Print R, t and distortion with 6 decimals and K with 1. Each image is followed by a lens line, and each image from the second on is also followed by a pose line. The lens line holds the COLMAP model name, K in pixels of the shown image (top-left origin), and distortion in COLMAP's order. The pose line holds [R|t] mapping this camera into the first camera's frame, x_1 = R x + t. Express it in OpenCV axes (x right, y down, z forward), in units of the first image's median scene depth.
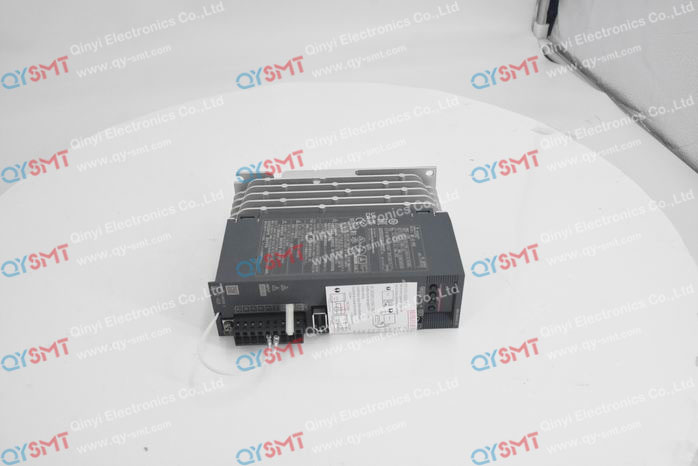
lens RADIAL K [[641.3, 0, 347.6], [0, 641.3, 235.3], [0, 0, 1]] dist [-0.004733, 0.000000]
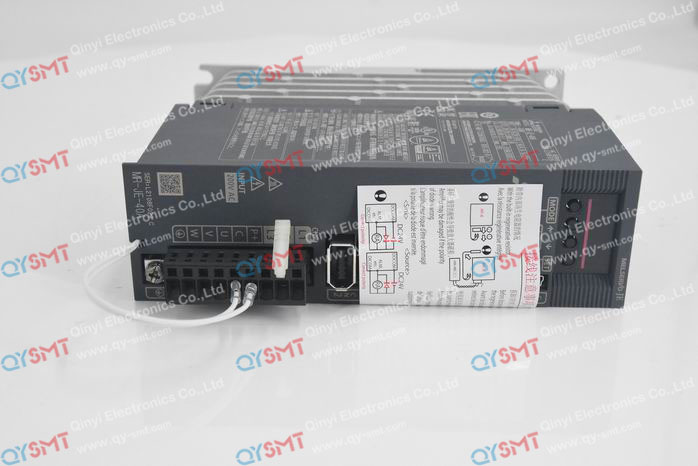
lens RADIAL K [[974.2, 0, 350.7], [0, 974.2, 226.3], [0, 0, 1]] dist [0.083224, 0.000000]
pose [[0.998564, 0.042740, -0.032294, -0.013457], [-0.049405, 0.967815, -0.246765, 0.289816], [0.020707, 0.248006, 0.968537, 0.268540]]
